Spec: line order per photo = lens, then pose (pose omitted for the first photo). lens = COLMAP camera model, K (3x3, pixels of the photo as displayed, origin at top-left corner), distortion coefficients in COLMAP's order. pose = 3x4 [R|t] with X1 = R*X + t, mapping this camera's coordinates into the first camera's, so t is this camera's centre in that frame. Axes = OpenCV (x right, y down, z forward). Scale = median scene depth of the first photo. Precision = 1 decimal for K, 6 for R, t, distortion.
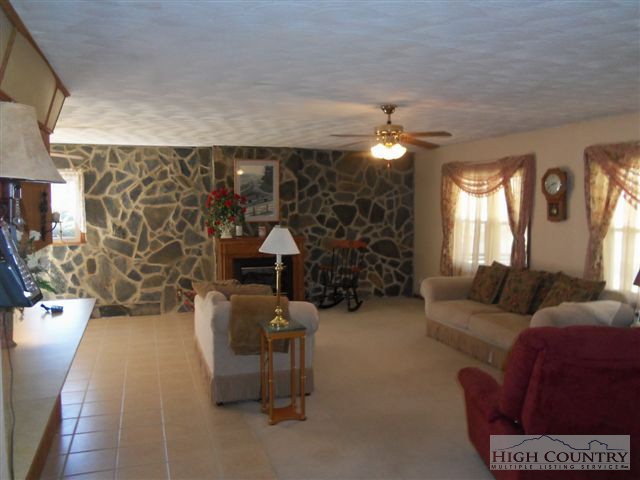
lens RADIAL K [[538.0, 0, 320.0], [0, 538.0, 240.0], [0, 0, 1]] dist [-0.006191, 0.001142]
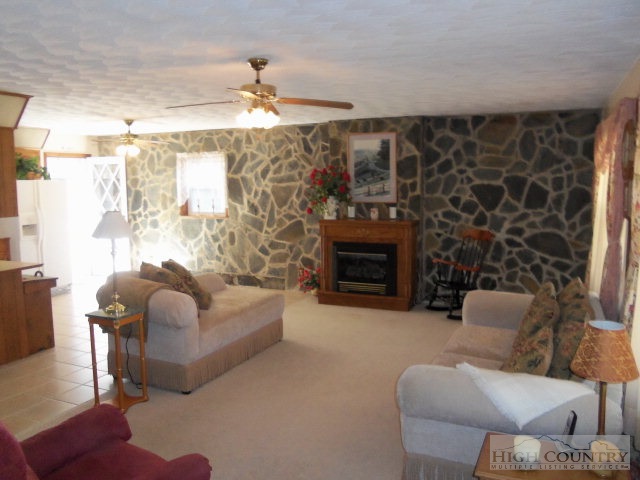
lens RADIAL K [[538.0, 0, 320.0], [0, 538.0, 240.0], [0, 0, 1]] dist [-0.006191, 0.001142]
pose [[0.735518, 0.075137, -0.673325, 0.435944], [-0.044451, 0.997042, 0.062704, -0.024723], [0.676045, -0.016190, 0.736682, 0.283364]]
